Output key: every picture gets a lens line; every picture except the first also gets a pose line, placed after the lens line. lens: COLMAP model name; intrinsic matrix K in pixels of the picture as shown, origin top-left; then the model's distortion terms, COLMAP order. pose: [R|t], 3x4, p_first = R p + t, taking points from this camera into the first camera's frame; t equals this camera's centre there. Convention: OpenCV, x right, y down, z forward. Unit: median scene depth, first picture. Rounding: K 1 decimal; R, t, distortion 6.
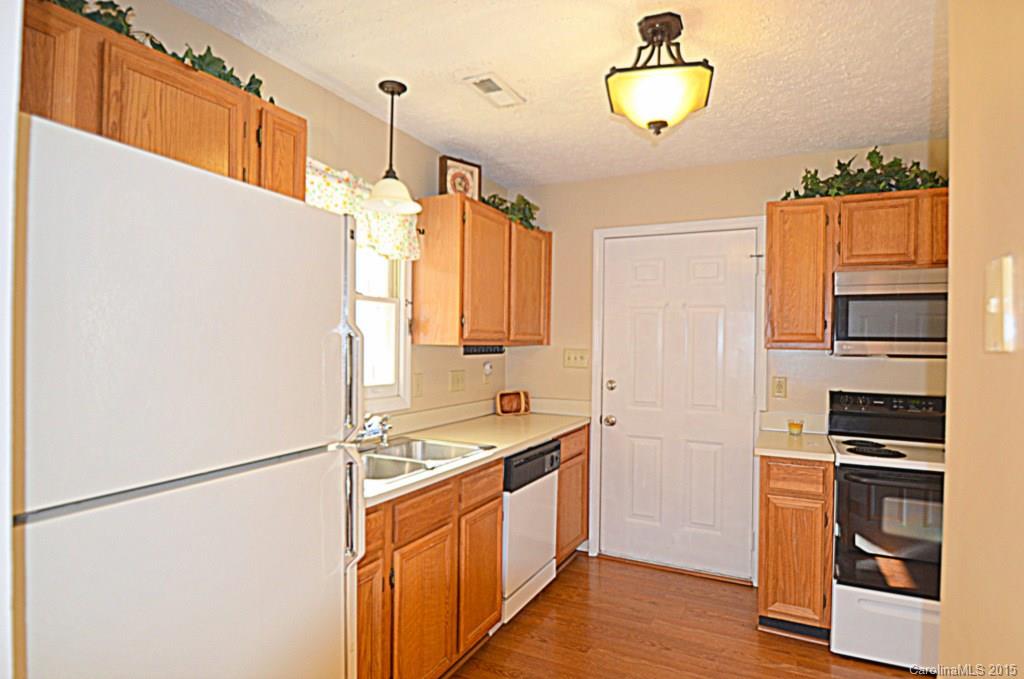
lens RADIAL K [[555.0, 0, 512.0], [0, 555.0, 339.5], [0, 0, 1]] dist [0.000351, 0.000024]
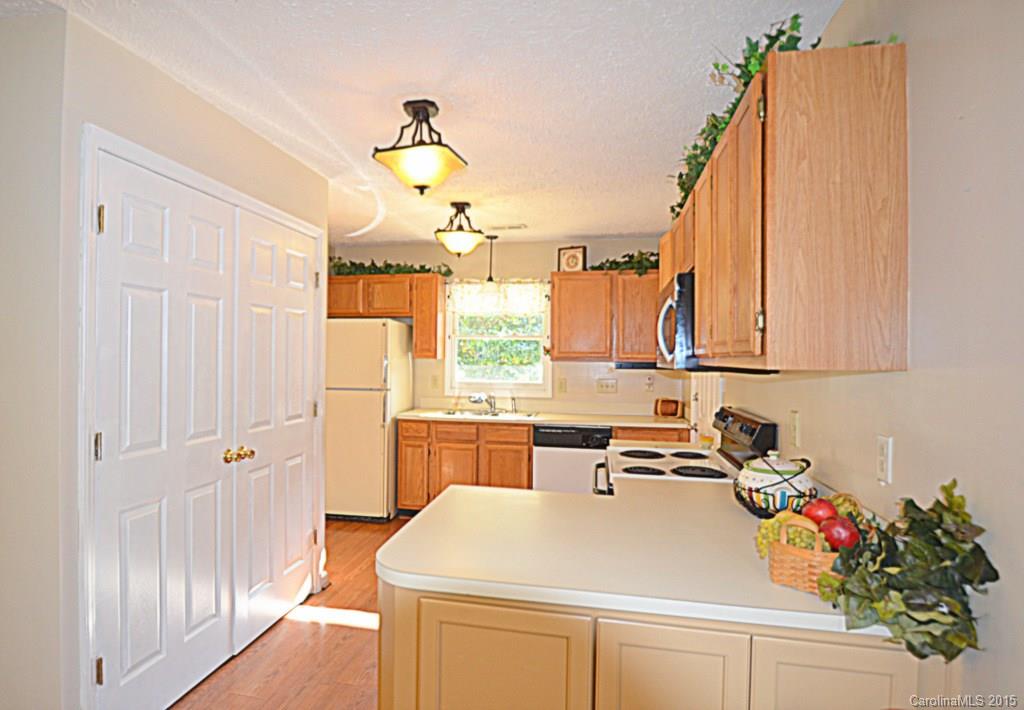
lens RADIAL K [[532.4, 0, 512.0], [0, 532.4, 355.0], [0, 0, 1]] dist [-0.000256, -0.010188]
pose [[0.274242, -0.020915, -0.961433, 1.379056], [-0.006331, 0.999703, -0.023553, 0.029761], [0.961640, 0.012546, 0.274028, 0.416821]]
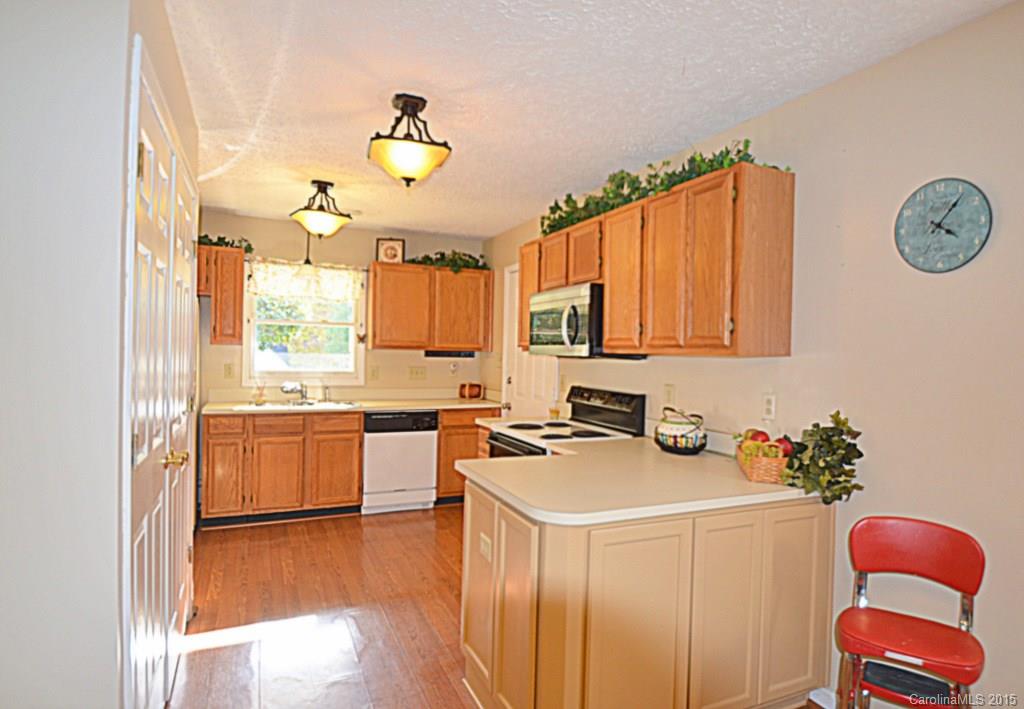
lens RADIAL K [[532.4, 0, 512.0], [0, 532.4, 354.5], [0, 0, 1]] dist [-0.000256, -0.010188]
pose [[0.772802, 0.000406, -0.634647, 1.236353], [-0.007948, 0.999928, -0.009038, 0.037443], [0.634597, 0.012028, 0.772749, -0.006237]]
